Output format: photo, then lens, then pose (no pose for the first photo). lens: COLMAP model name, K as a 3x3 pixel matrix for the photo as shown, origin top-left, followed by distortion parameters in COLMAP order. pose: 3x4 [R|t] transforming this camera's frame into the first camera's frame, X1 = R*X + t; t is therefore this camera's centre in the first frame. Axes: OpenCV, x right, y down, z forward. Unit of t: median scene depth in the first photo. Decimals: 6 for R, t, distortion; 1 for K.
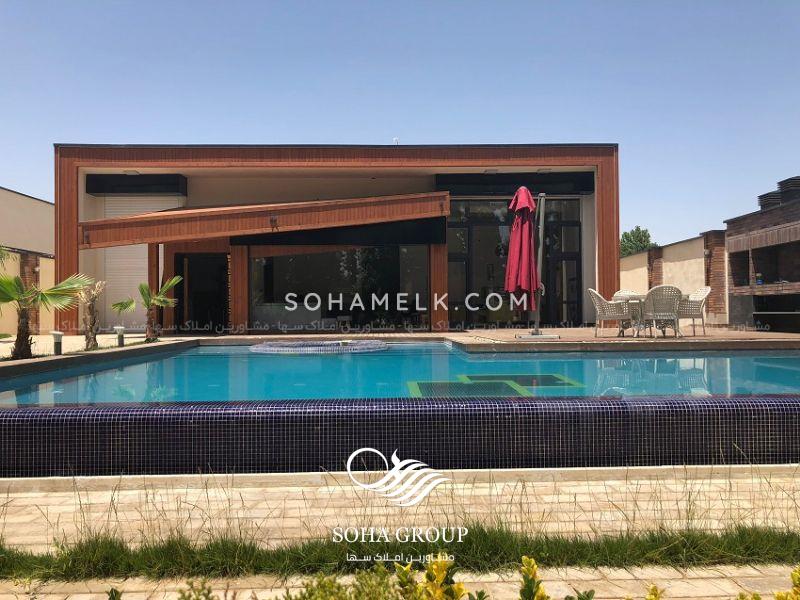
lens RADIAL K [[657.9, 0, 400.4], [0, 657.9, 314.9], [0, 0, 1]] dist [0.024735, -0.026842]
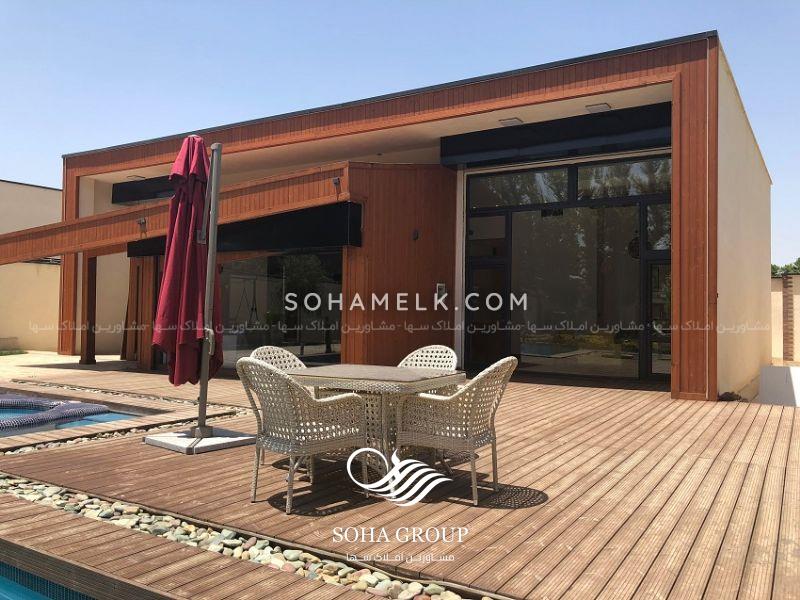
lens RADIAL K [[657.9, 0, 400.4], [0, 657.9, 299.6], [0, 0, 1]] dist [0.024735, -0.026842]
pose [[0.832568, 0.010761, -0.553818, 0.453101], [-0.021944, 0.999667, -0.013566, -0.048546], [0.553488, 0.023448, 0.832527, 0.504645]]
